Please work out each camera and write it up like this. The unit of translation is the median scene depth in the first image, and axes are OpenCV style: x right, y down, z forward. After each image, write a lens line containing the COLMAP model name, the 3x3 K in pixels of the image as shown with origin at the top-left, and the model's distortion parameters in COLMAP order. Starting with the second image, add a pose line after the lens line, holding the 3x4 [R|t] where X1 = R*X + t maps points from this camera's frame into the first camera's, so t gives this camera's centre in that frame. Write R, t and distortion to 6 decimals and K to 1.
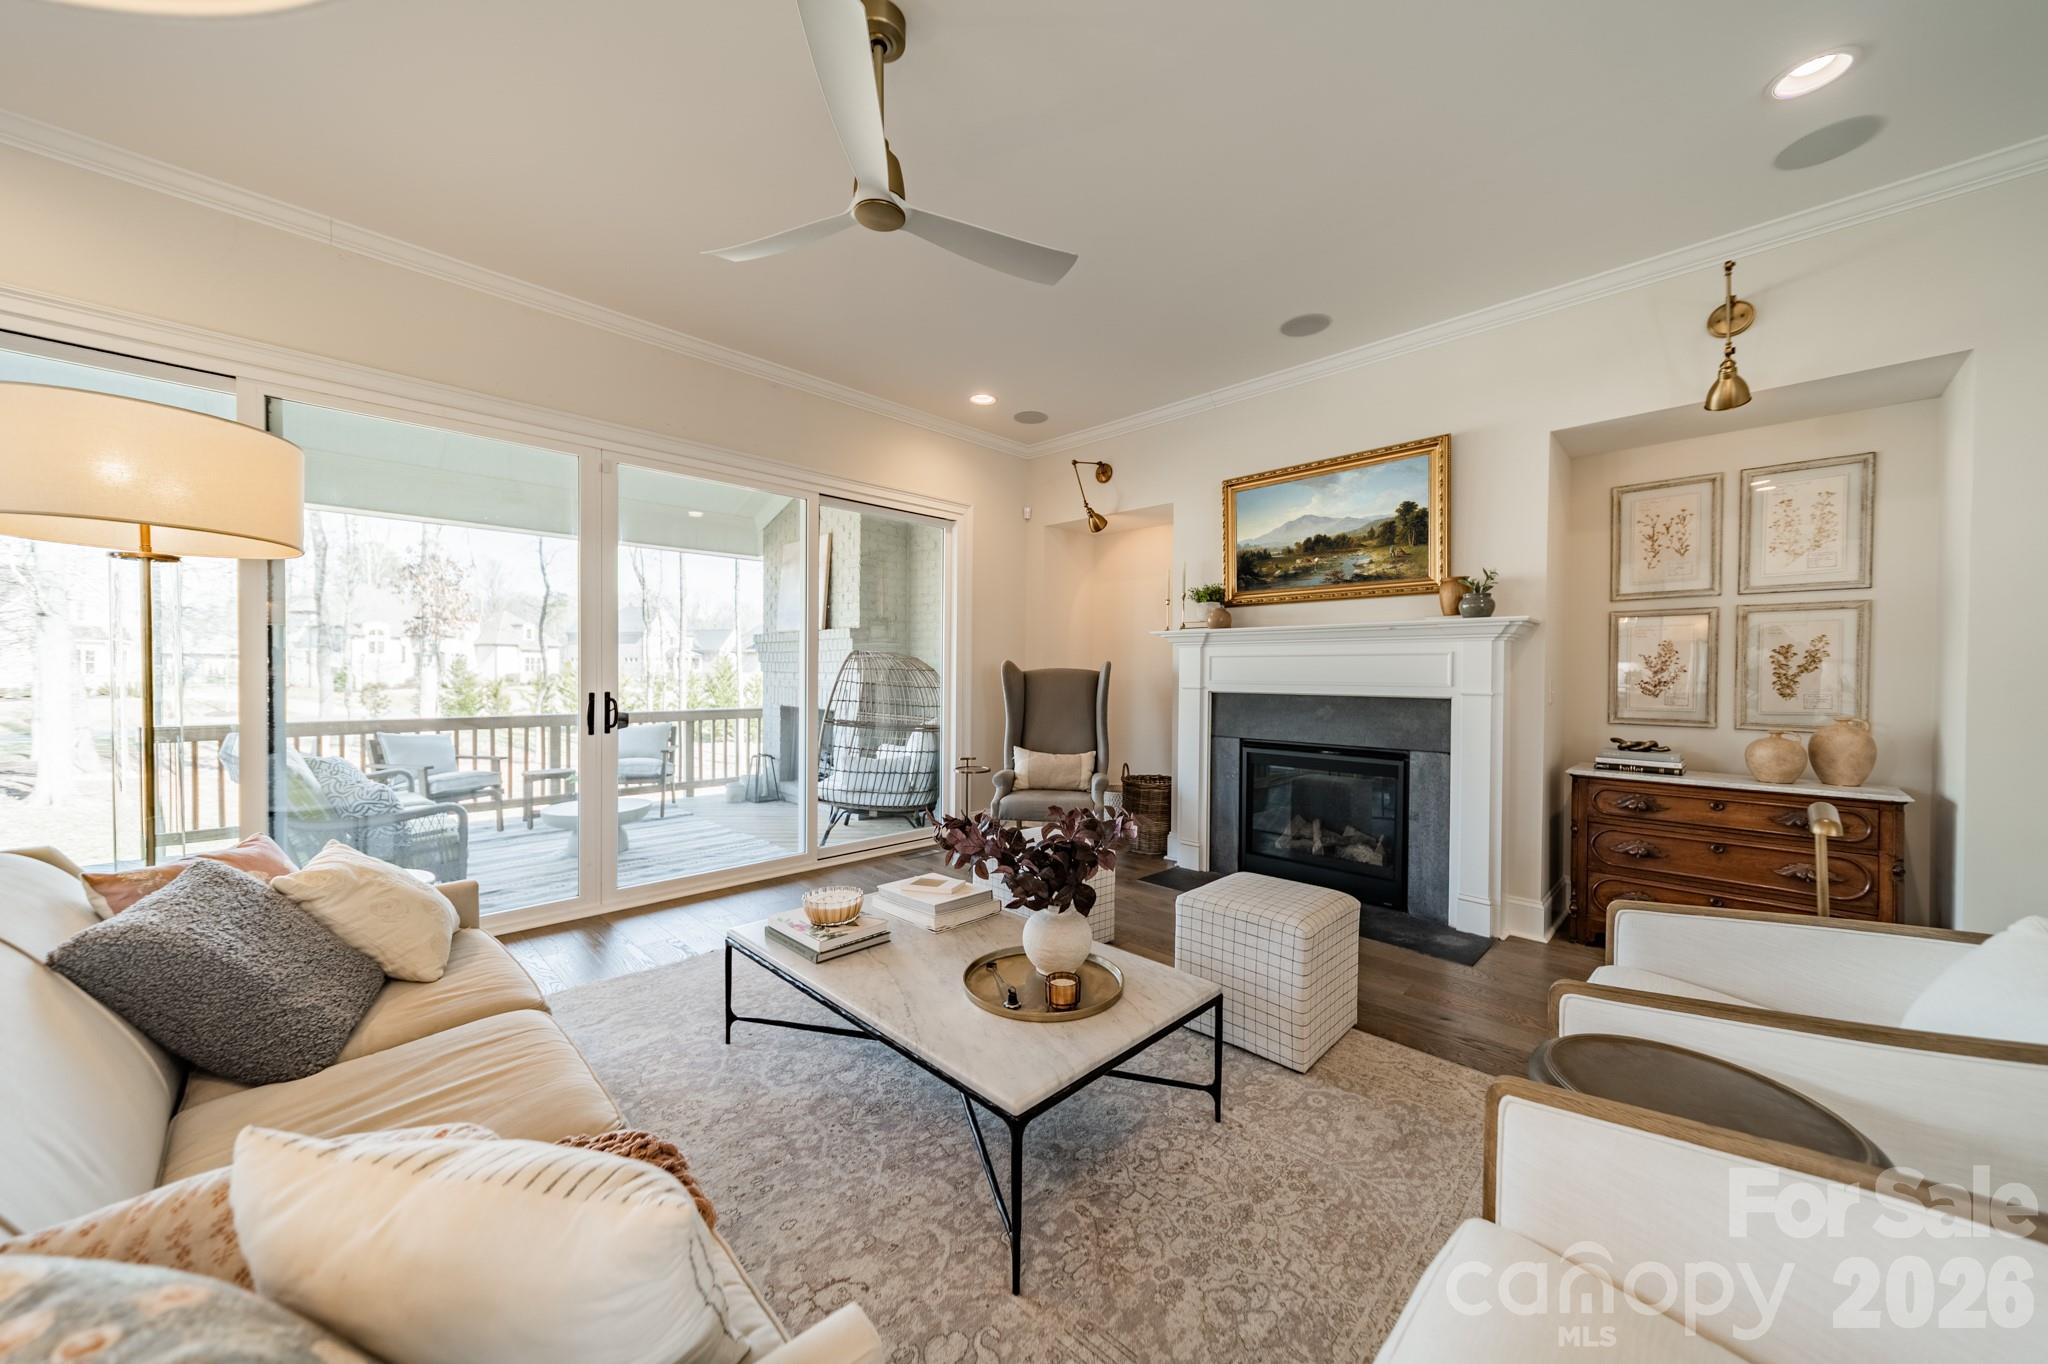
lens RADIAL K [[721.0, 0, 1030.6], [0, 721.0, 680.3], [0, 0, 1]] dist [0.007835, -0.000368]
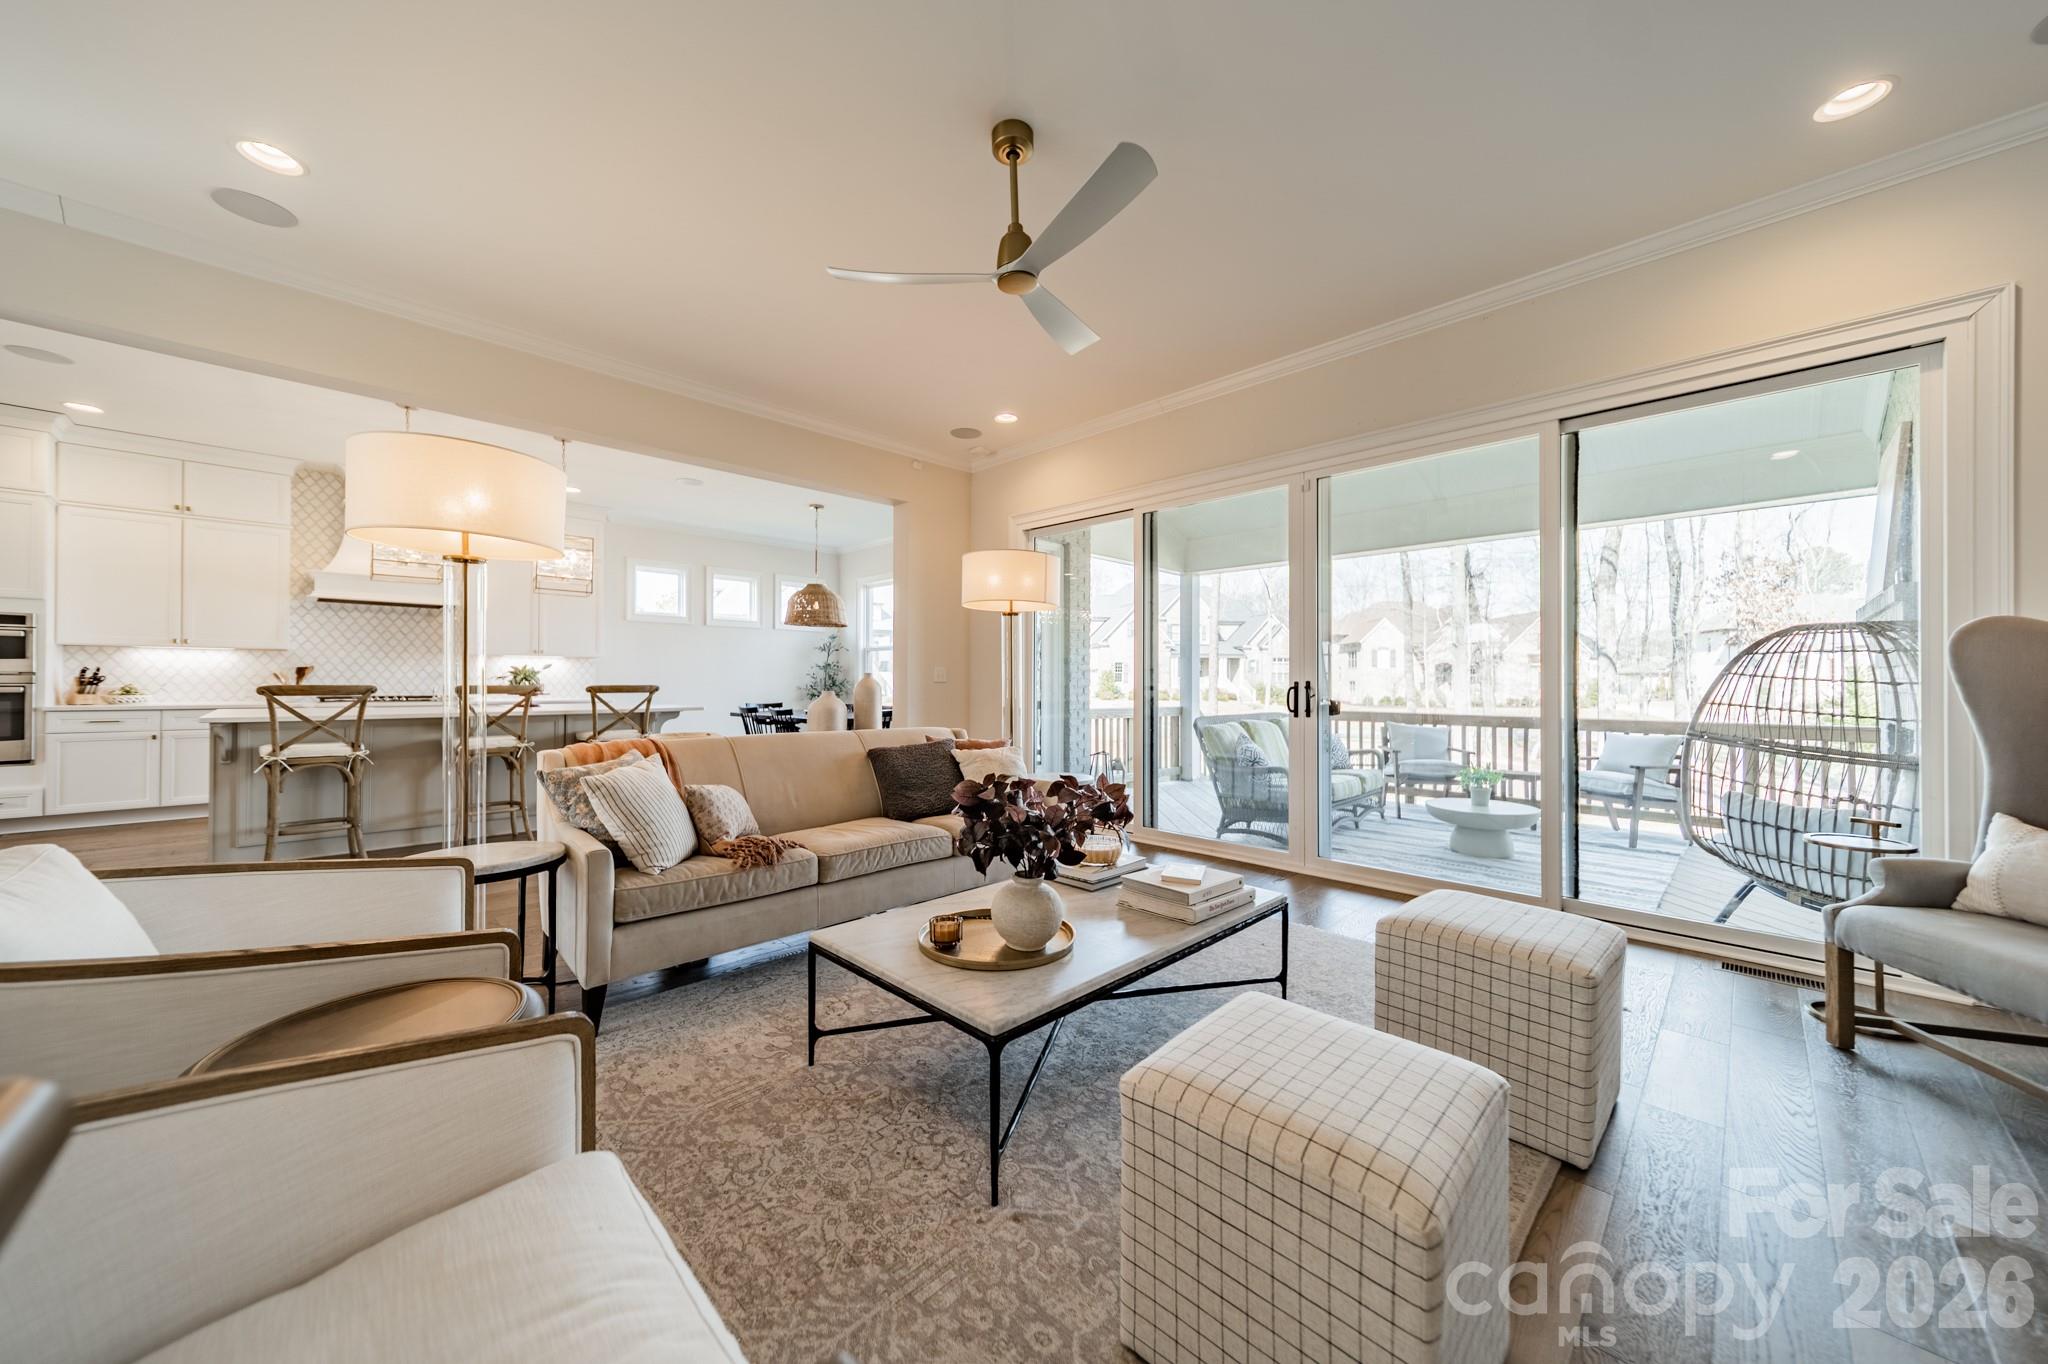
lens RADIAL K [[721.0, 0, 1031.2], [0, 721.0, 685.6], [0, 0, 1]] dist [0.007835, -0.000368]
pose [[-0.000452, 0.000287, -1.000000, 0.583415], [-0.016489, 0.999864, 0.000294, 0.030044], [0.999864, 0.016489, -0.000447, 0.581955]]
